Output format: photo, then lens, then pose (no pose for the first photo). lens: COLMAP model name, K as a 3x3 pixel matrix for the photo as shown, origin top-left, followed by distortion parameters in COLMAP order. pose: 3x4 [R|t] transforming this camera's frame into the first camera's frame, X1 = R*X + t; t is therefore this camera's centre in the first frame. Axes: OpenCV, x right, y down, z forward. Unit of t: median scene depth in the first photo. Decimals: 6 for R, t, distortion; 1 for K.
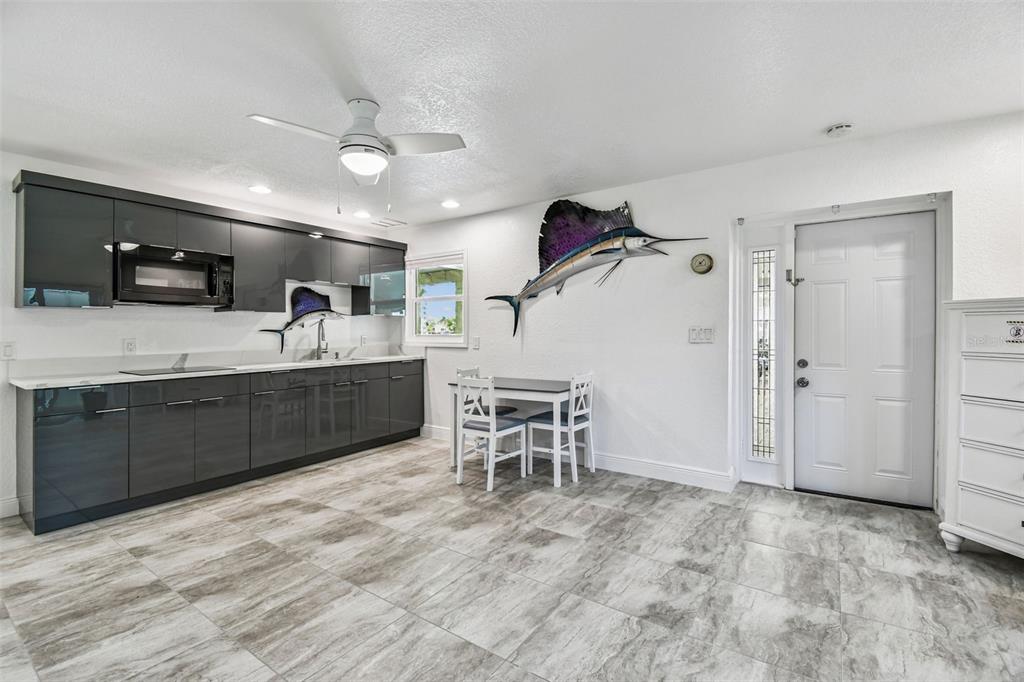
lens RADIAL K [[462.3, 0, 509.9], [0, 462.3, 355.1], [0, 0, 1]] dist [0.001689, -0.010825]
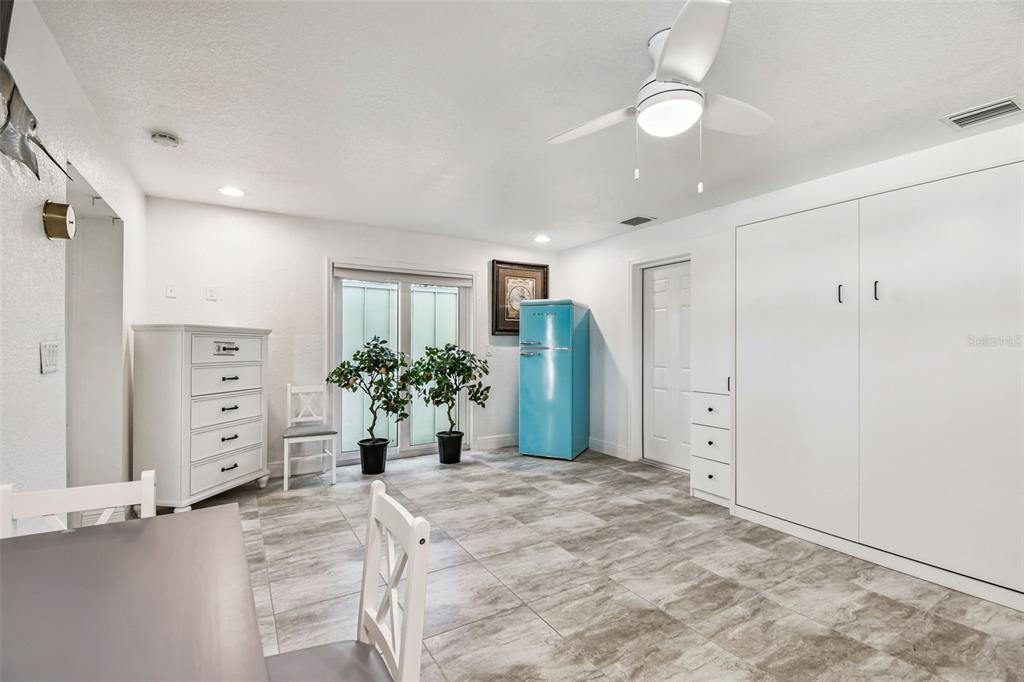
lens RADIAL K [[462.3, 0, 509.9], [0, 462.3, 355.1], [0, 0, 1]] dist [0.001689, -0.010825]
pose [[-0.917951, -0.003551, 0.396679, -0.449665], [0.021646, 0.998022, 0.059024, -0.108208], [-0.396104, 0.062767, -0.916058, 2.111084]]
